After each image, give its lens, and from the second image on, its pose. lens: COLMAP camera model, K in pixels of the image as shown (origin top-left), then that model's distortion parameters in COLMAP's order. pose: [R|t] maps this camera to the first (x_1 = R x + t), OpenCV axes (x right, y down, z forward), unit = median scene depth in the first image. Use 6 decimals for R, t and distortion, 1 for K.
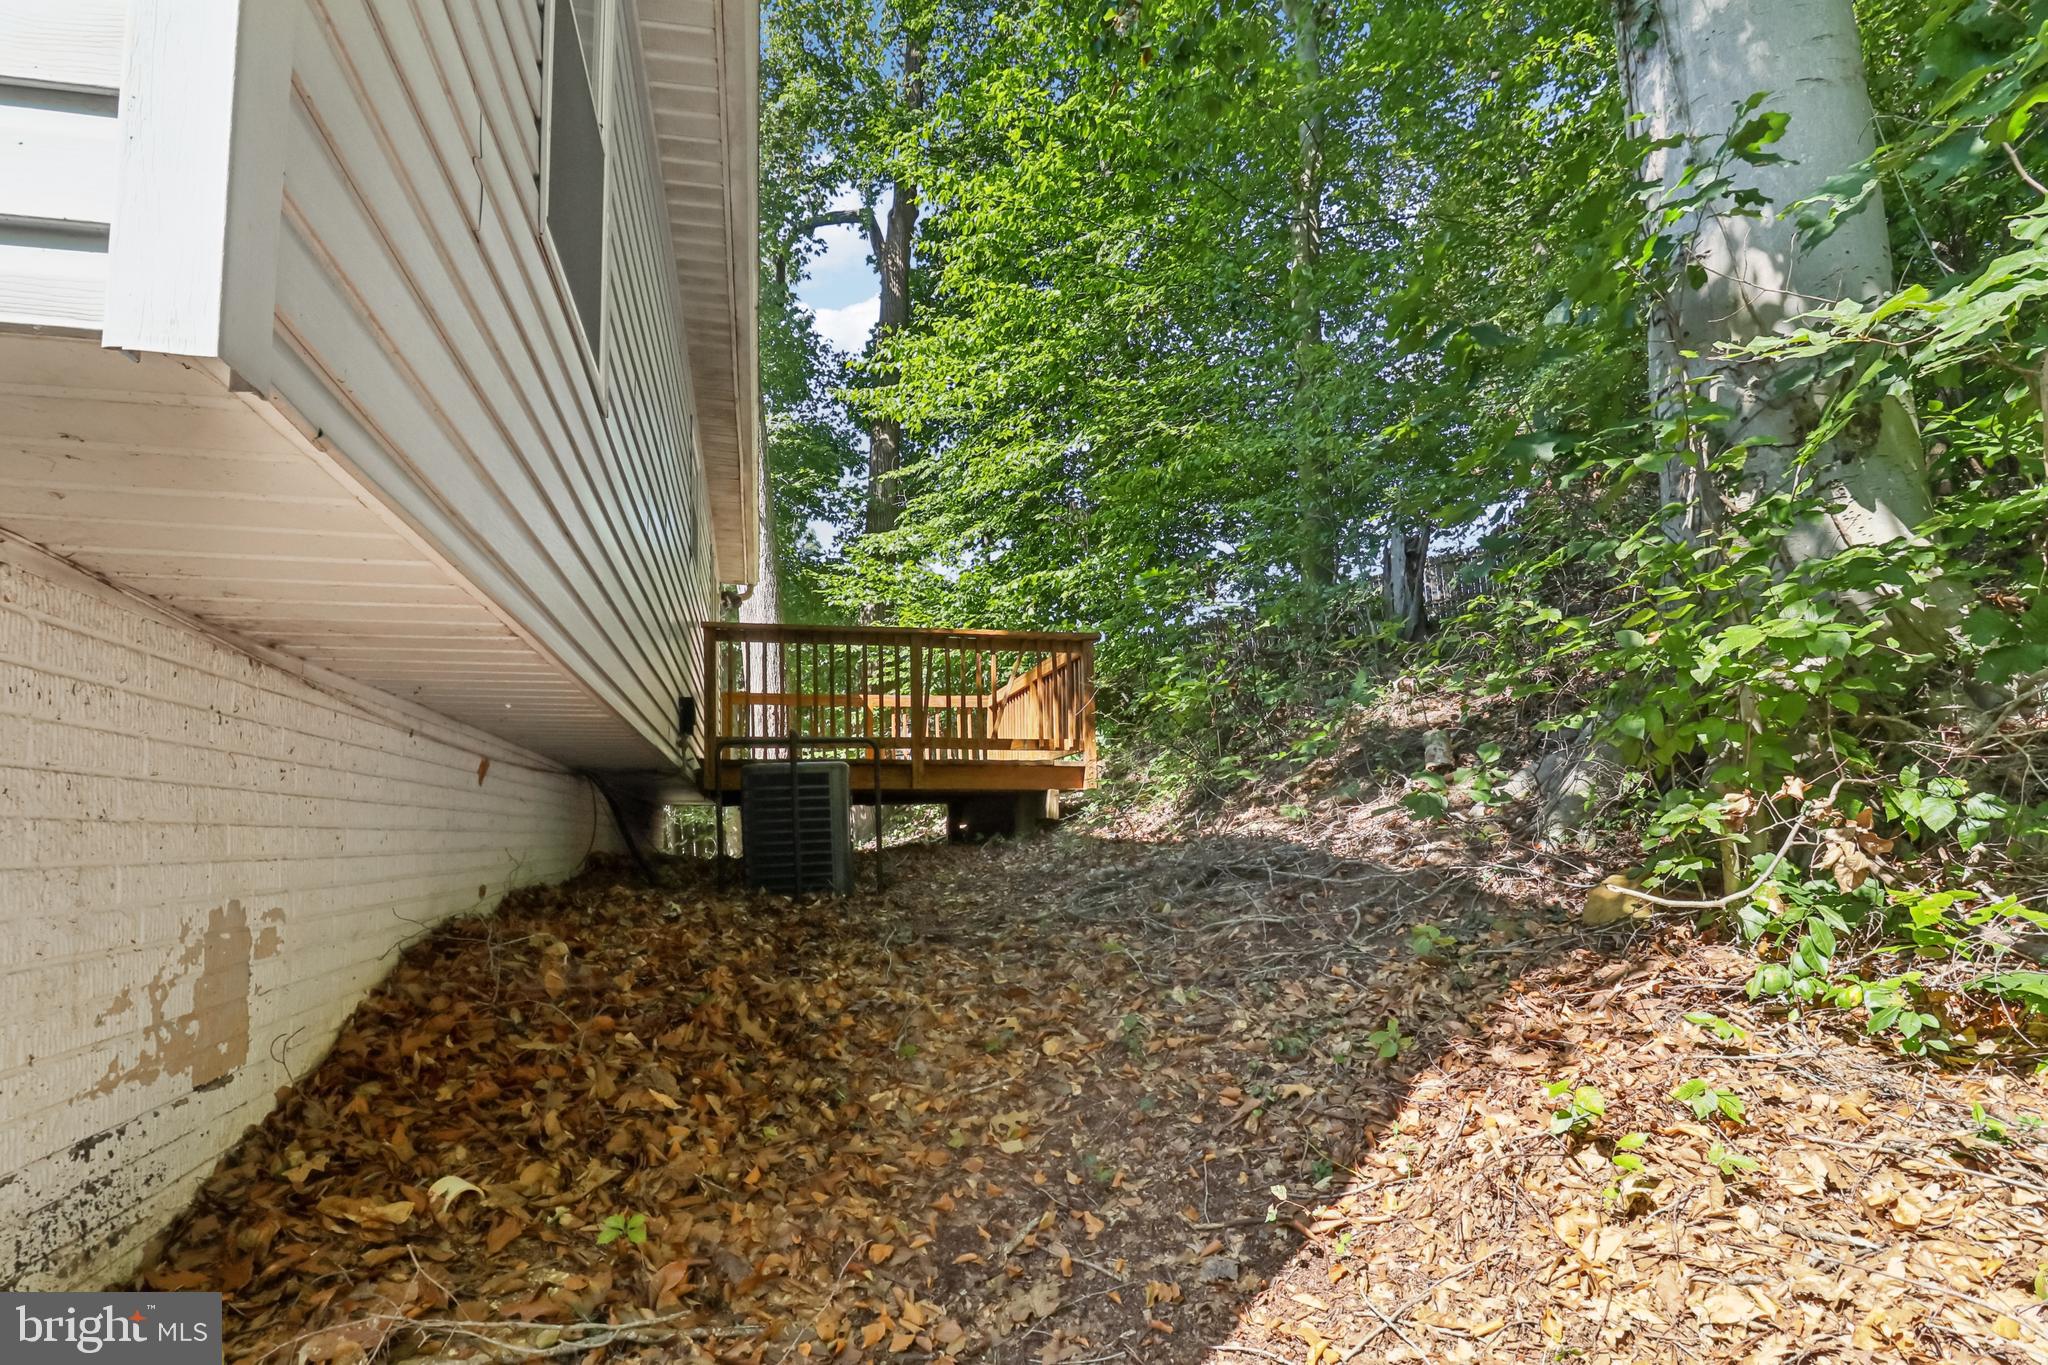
lens RADIAL K [[967.7, 0, 1027.2], [0, 967.7, 770.3], [0, 0, 1]] dist [0.001037, -0.016415]
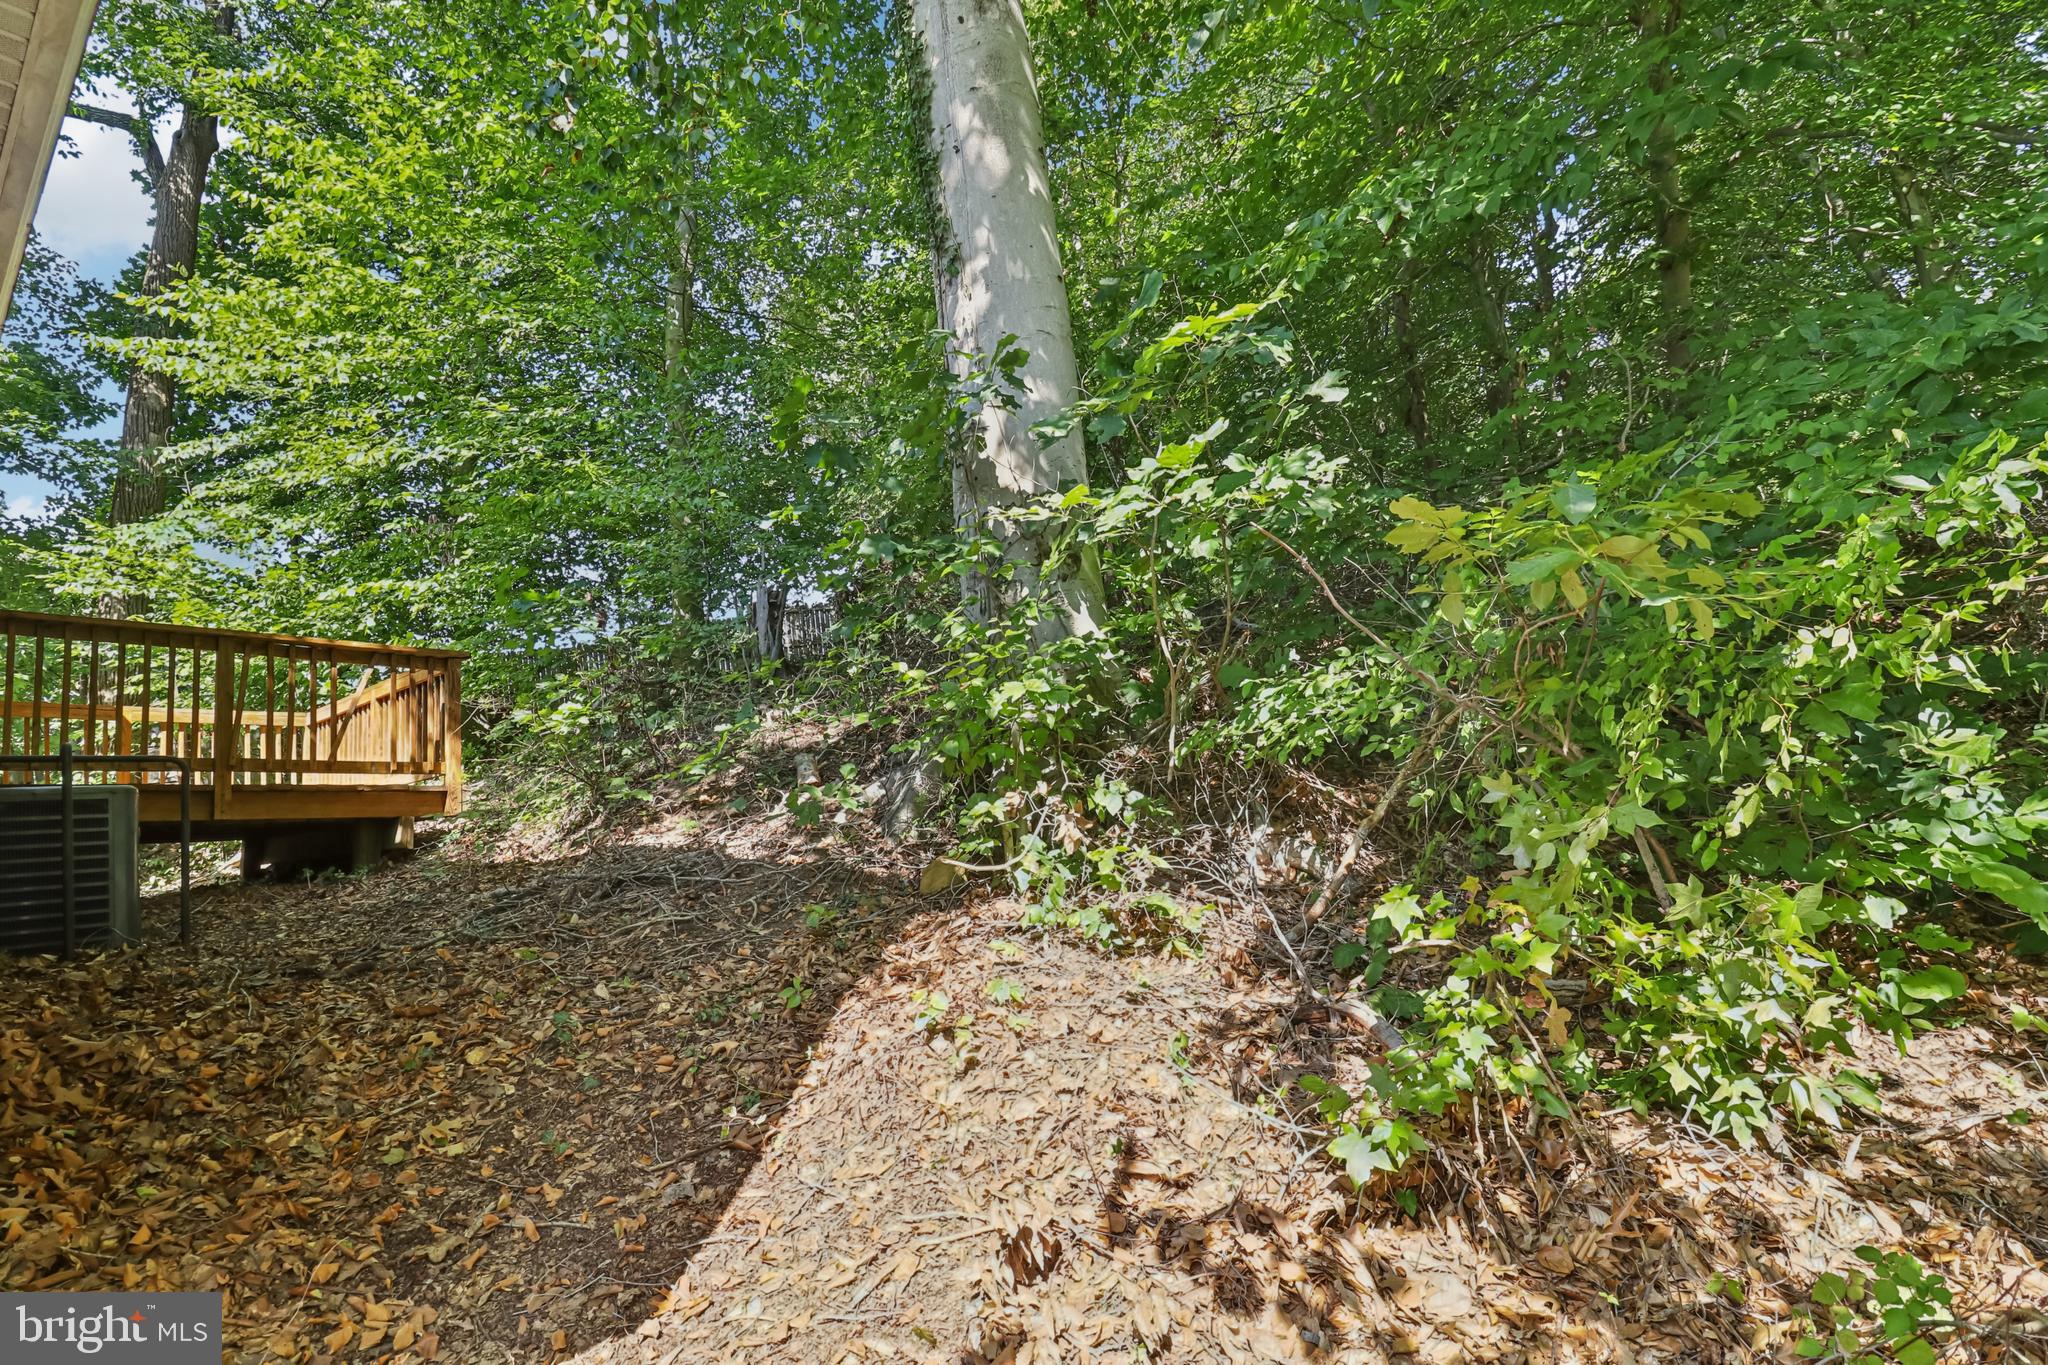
lens RADIAL K [[967.7, 0, 1027.2], [0, 967.7, 770.3], [0, 0, 1]] dist [0.001037, -0.016415]
pose [[0.783738, 0.002342, 0.621087, -0.176354], [0.020785, 0.999334, -0.029997, 0.033279], [-0.620744, 0.036419, 0.783167, -0.190601]]
